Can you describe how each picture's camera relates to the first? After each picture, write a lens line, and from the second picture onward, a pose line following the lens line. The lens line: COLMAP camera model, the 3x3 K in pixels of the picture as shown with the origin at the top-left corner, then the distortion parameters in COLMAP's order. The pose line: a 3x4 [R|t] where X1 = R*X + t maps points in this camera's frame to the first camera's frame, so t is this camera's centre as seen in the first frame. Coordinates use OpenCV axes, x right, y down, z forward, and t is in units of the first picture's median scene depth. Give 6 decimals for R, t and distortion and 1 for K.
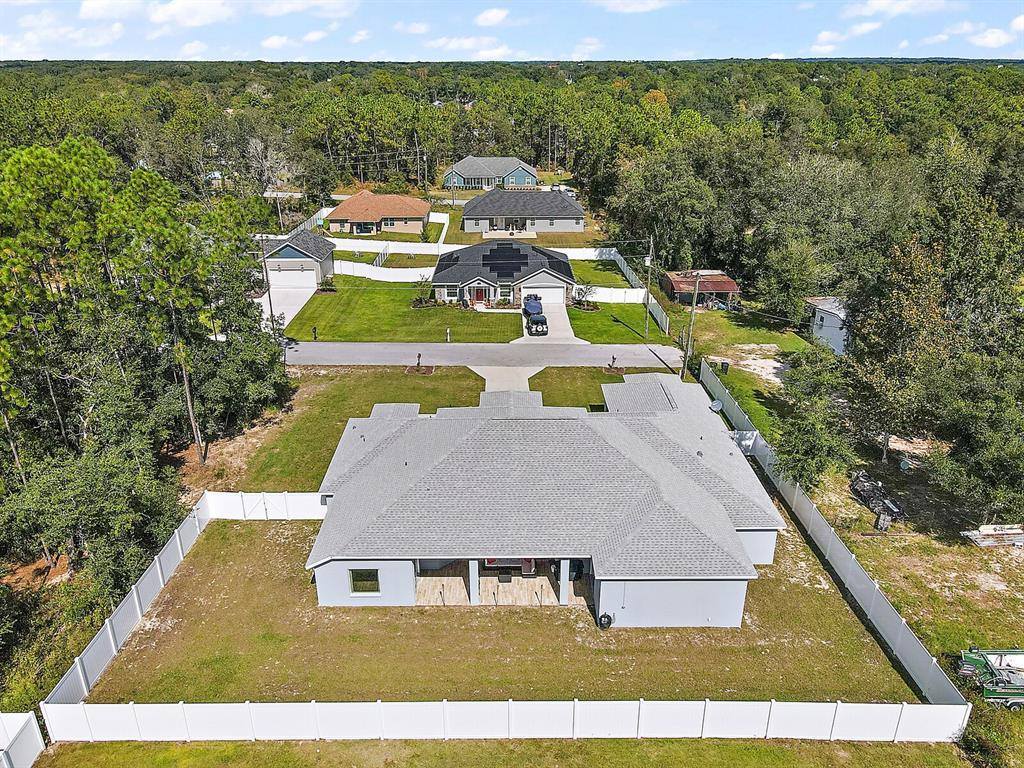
lens RADIAL K [[757.8, 0, 512.0], [0, 757.8, 384.0], [0, 0, 1]] dist [0.002114, 0.001657]
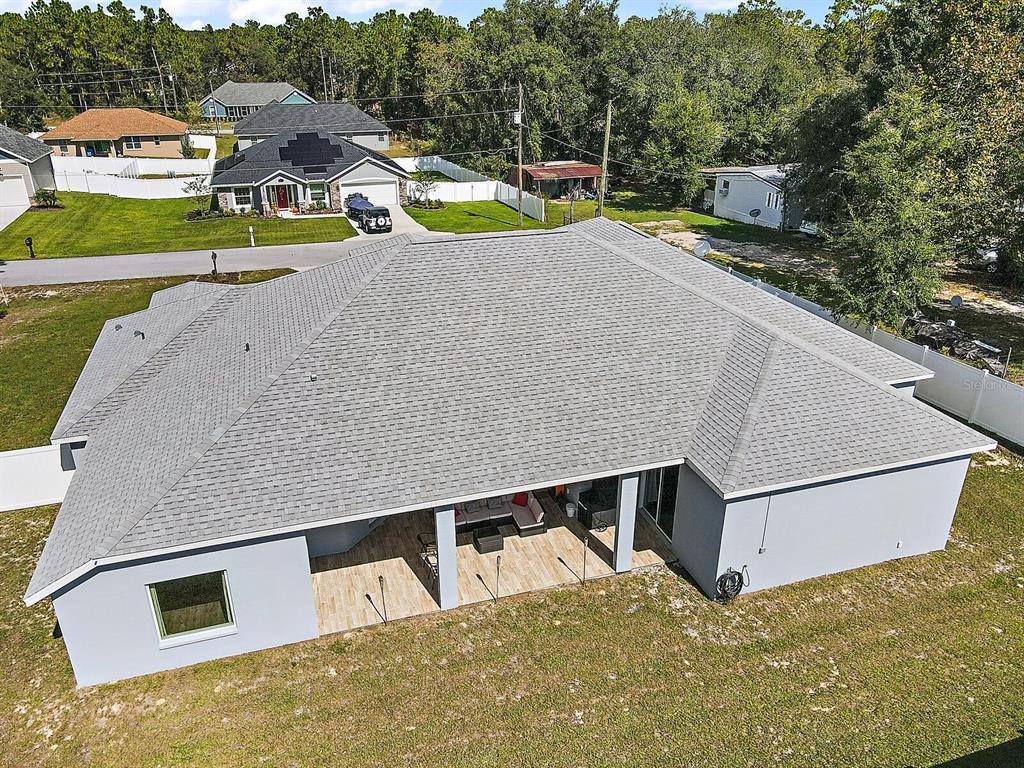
lens RADIAL K [[760.3, 0, 512.0], [0, 760.3, 384.0], [0, 0, 1]] dist [0.011732, 0.010272]
pose [[0.954874, -0.122856, 0.270410, -0.064937], [0.117526, 0.992421, 0.035883, 0.075126], [-0.272769, -0.002484, 0.962076, 0.284188]]
